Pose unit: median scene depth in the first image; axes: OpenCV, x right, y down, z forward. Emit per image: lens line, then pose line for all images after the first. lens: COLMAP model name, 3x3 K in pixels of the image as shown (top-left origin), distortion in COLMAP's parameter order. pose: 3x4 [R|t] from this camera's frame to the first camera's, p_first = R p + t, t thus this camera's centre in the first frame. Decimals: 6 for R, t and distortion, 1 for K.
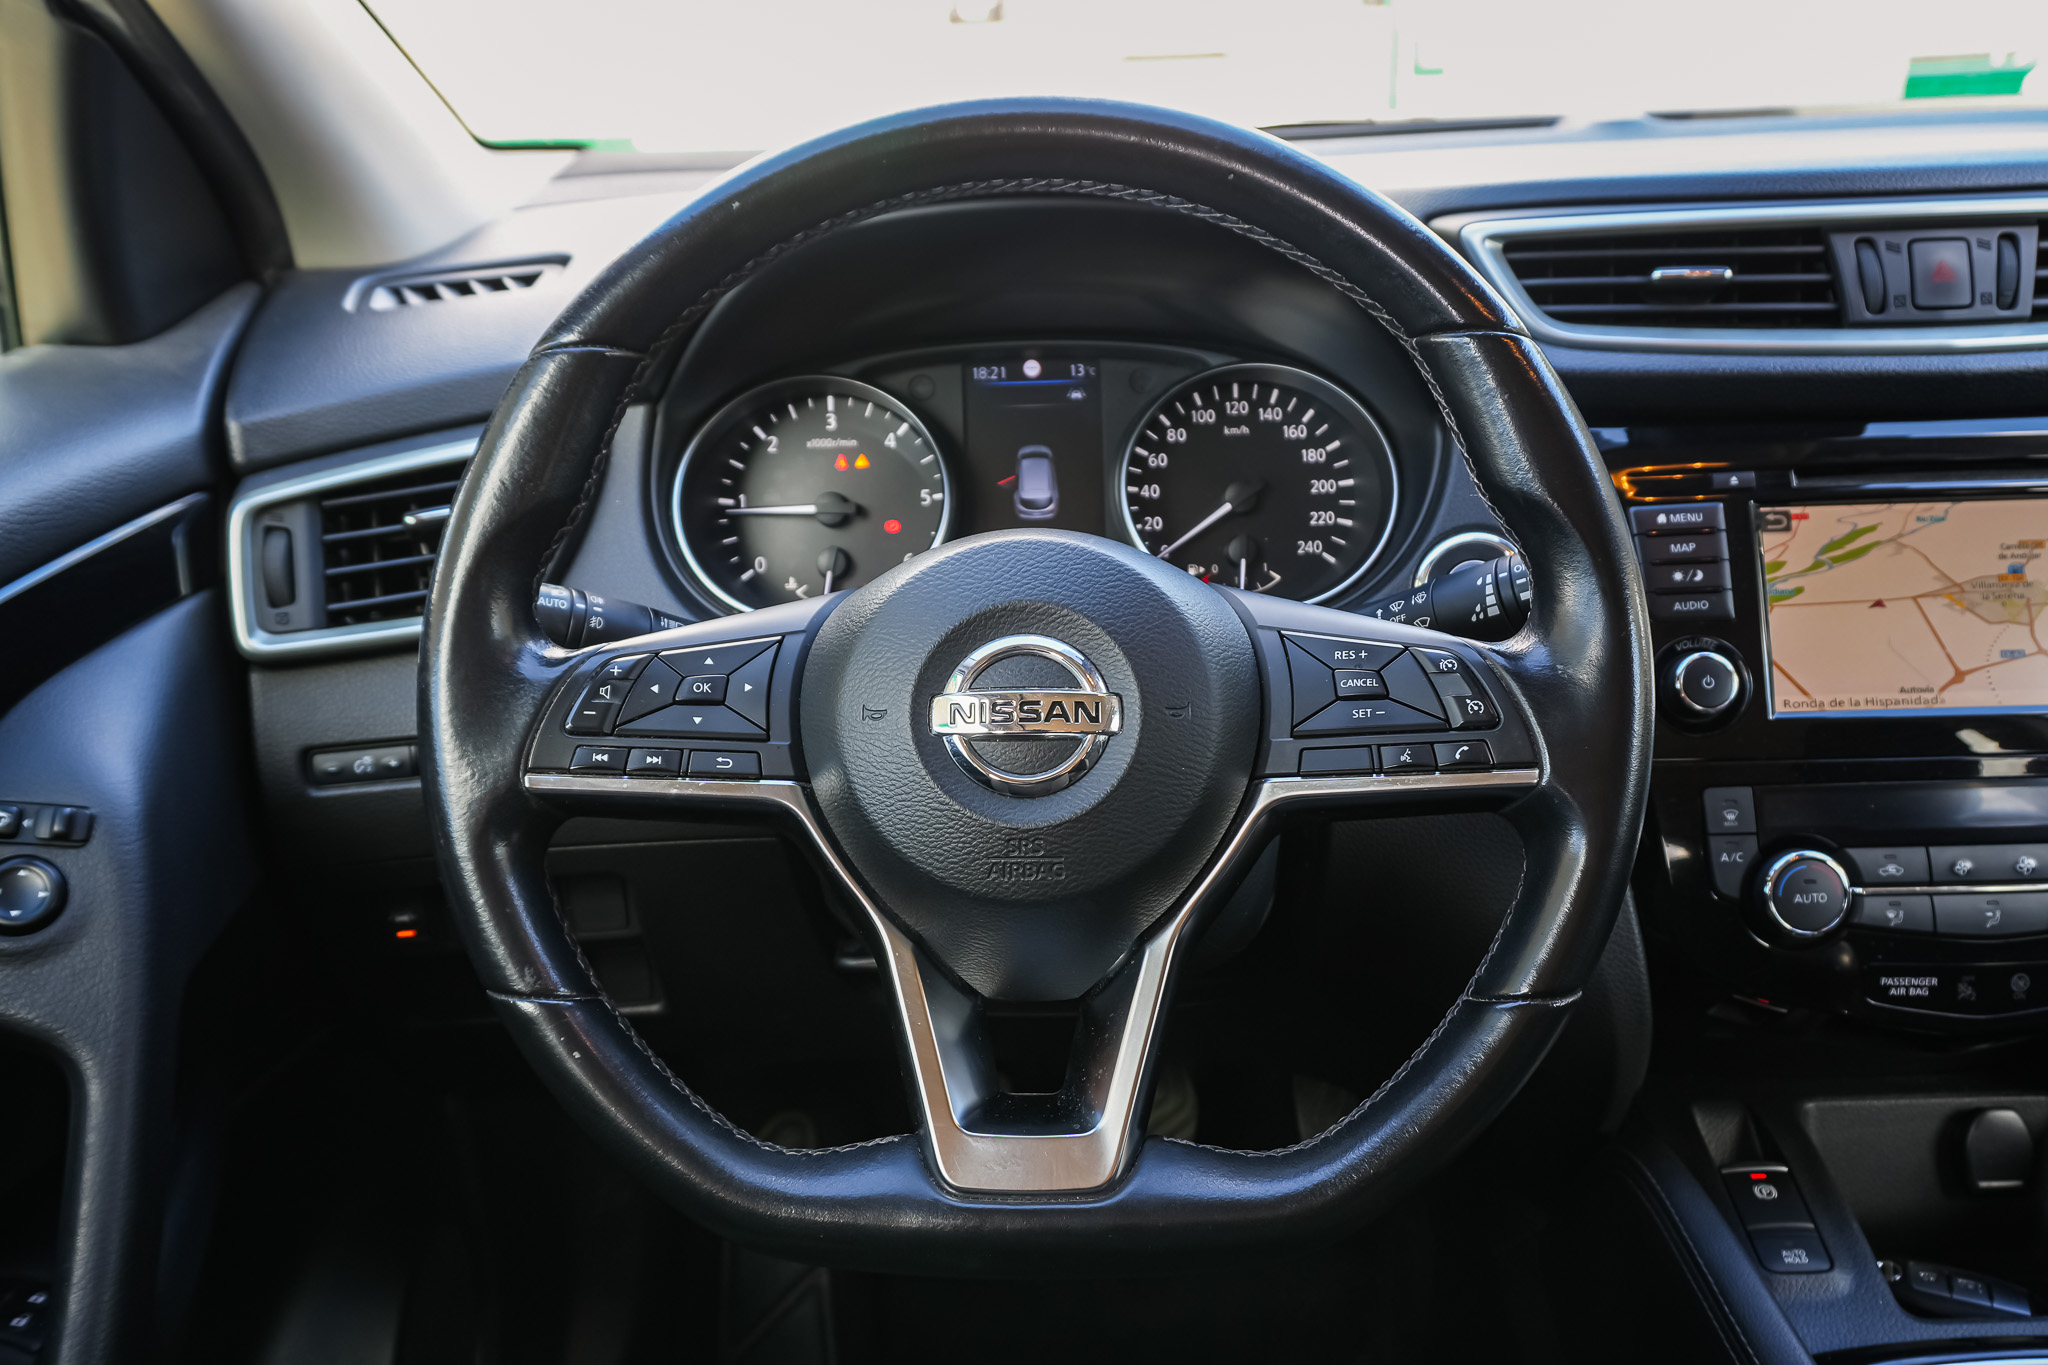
lens RADIAL K [[1578.9, 0, 990.3], [0, 1578.9, 703.1], [0, 0, 1]] dist [-0.011978, 0.005954]
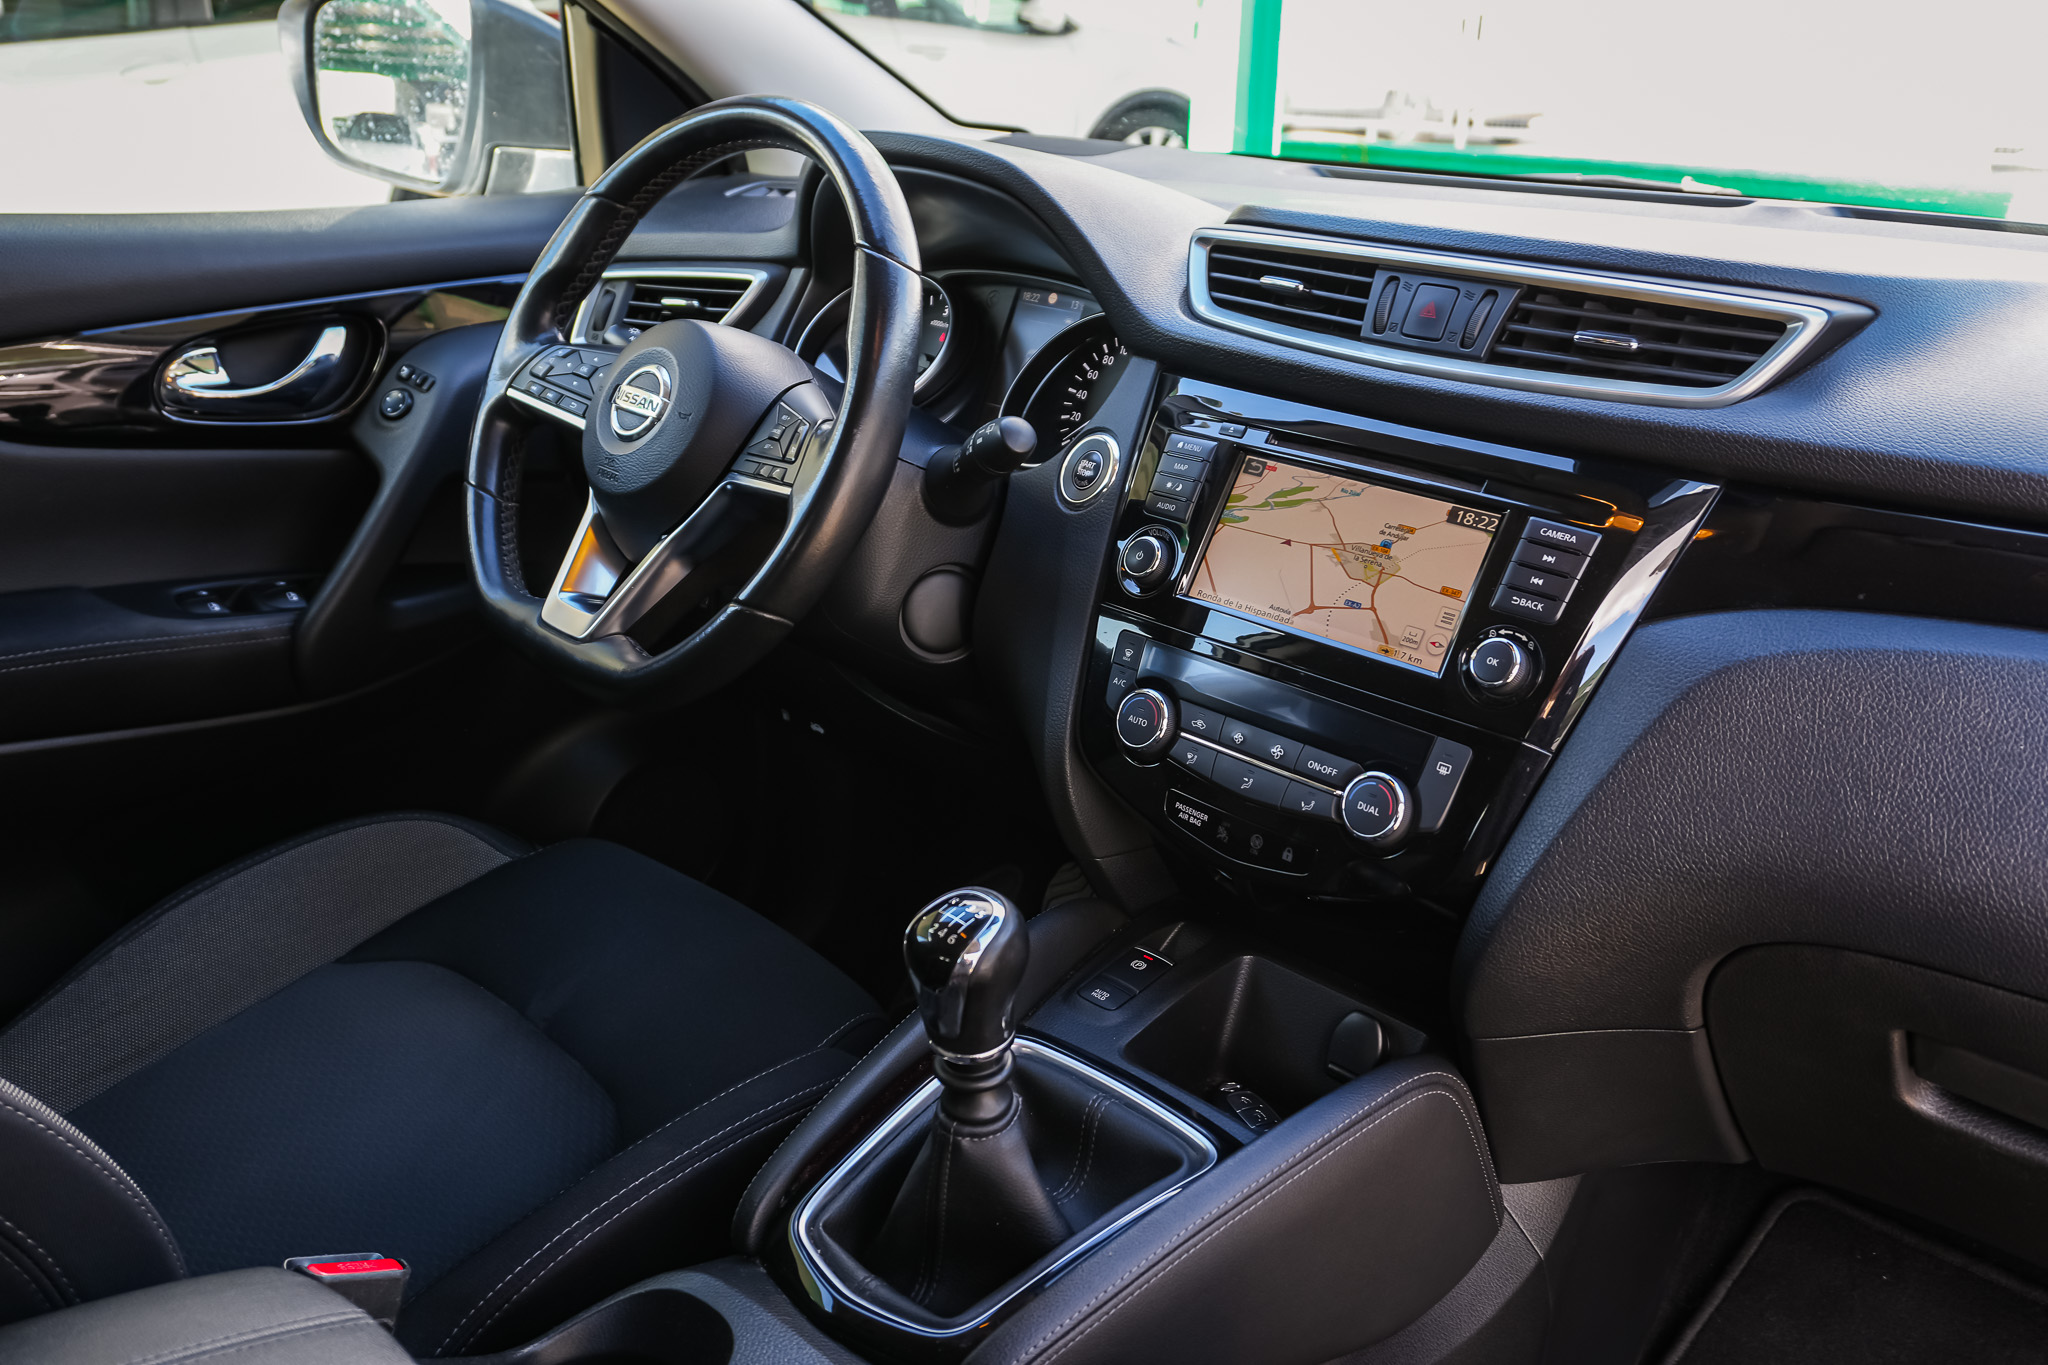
lens RADIAL K [[1752.8, 0, 1027.4], [0, 1752.8, 690.6], [0, 0, 1]] dist [-0.026355, -0.000755]
pose [[0.710250, 0.303090, -0.635359, 1.384494], [-0.331141, 0.940319, 0.078394, 0.010489], [0.621201, 0.154714, 0.768227, -0.238615]]
